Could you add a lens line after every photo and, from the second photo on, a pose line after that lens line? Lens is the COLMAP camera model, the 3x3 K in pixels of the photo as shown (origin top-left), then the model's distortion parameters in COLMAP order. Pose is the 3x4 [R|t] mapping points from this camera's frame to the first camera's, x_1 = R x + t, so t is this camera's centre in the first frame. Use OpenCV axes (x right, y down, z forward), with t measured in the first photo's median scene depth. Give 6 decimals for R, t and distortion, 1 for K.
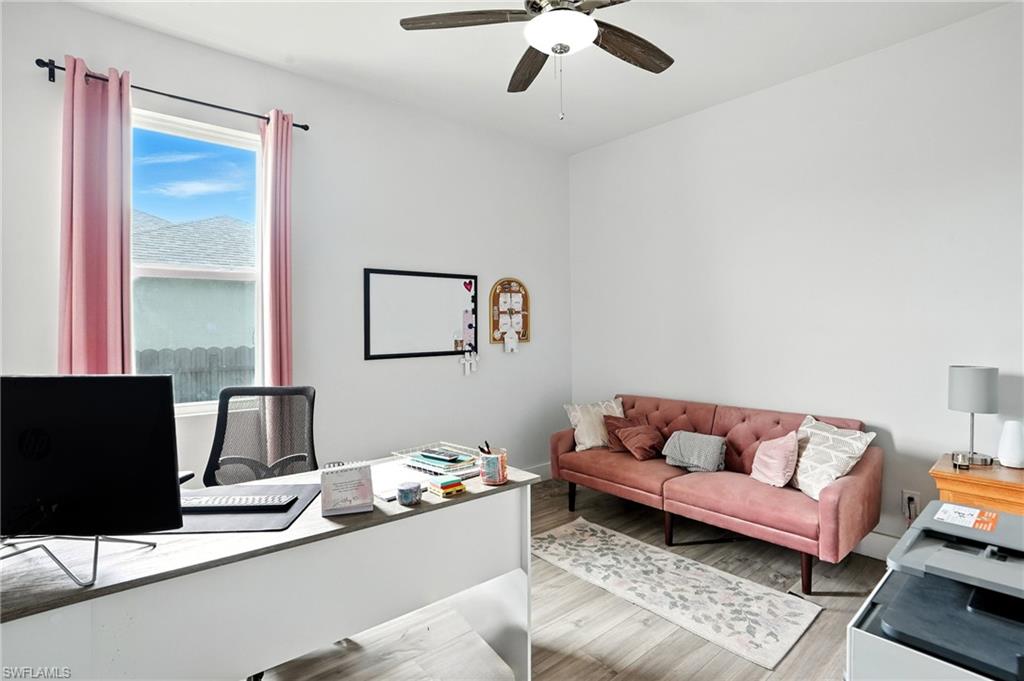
lens RADIAL K [[483.7, 0, 507.2], [0, 483.7, 338.4], [0, 0, 1]] dist [-0.057621, 0.019253]
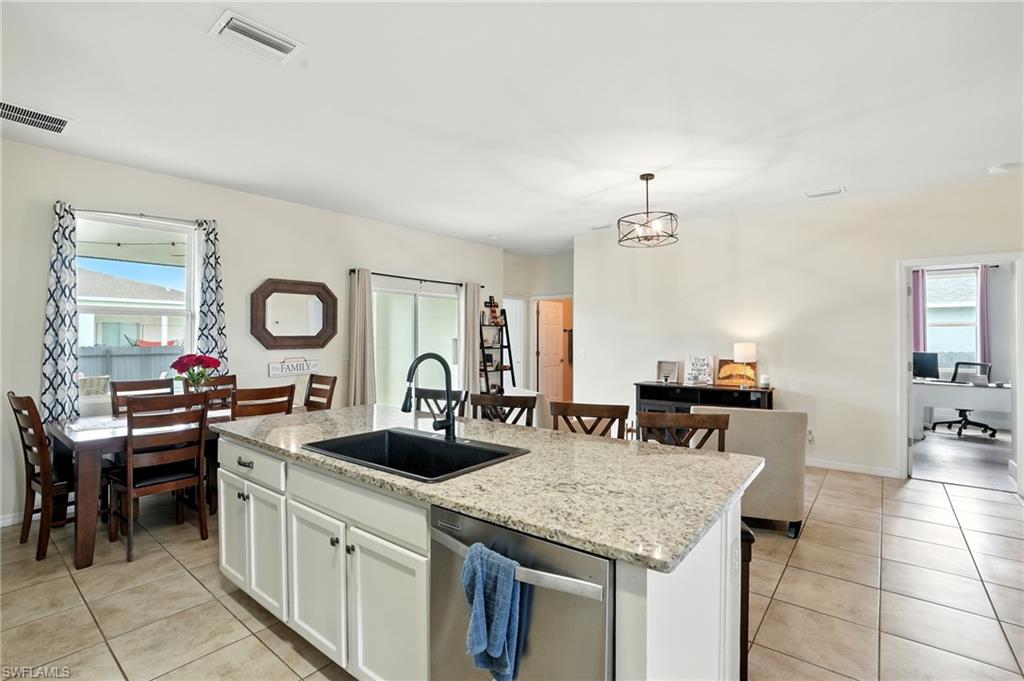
lens RADIAL K [[483.7, 0, 513.7], [0, 483.7, 331.8], [0, 0, 1]] dist [-0.057621, 0.019253]
pose [[0.206250, -0.010934, -0.978438, 1.385132], [-0.008907, 0.999875, -0.013051, -0.032778], [0.978459, 0.011407, 0.206127, -1.924628]]
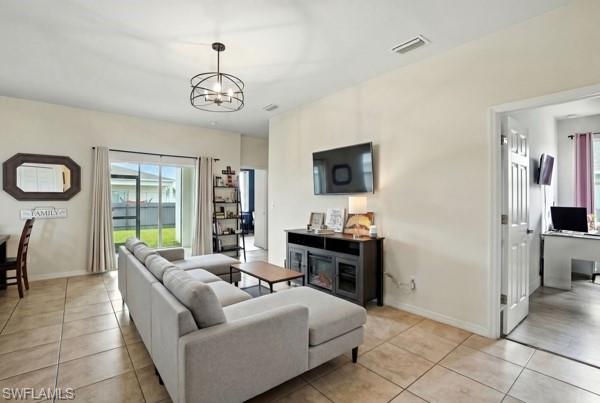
lens RADIAL K [[283.5, 0, 302.3], [0, 283.5, 199.1], [0, 0, 1]] dist [-0.031589, 0.002392]
pose [[-0.003606, -0.003641, -0.999987, 1.007110], [-0.010682, 0.999936, -0.003603, -0.004831], [0.999936, 0.010669, -0.003644, -0.943866]]
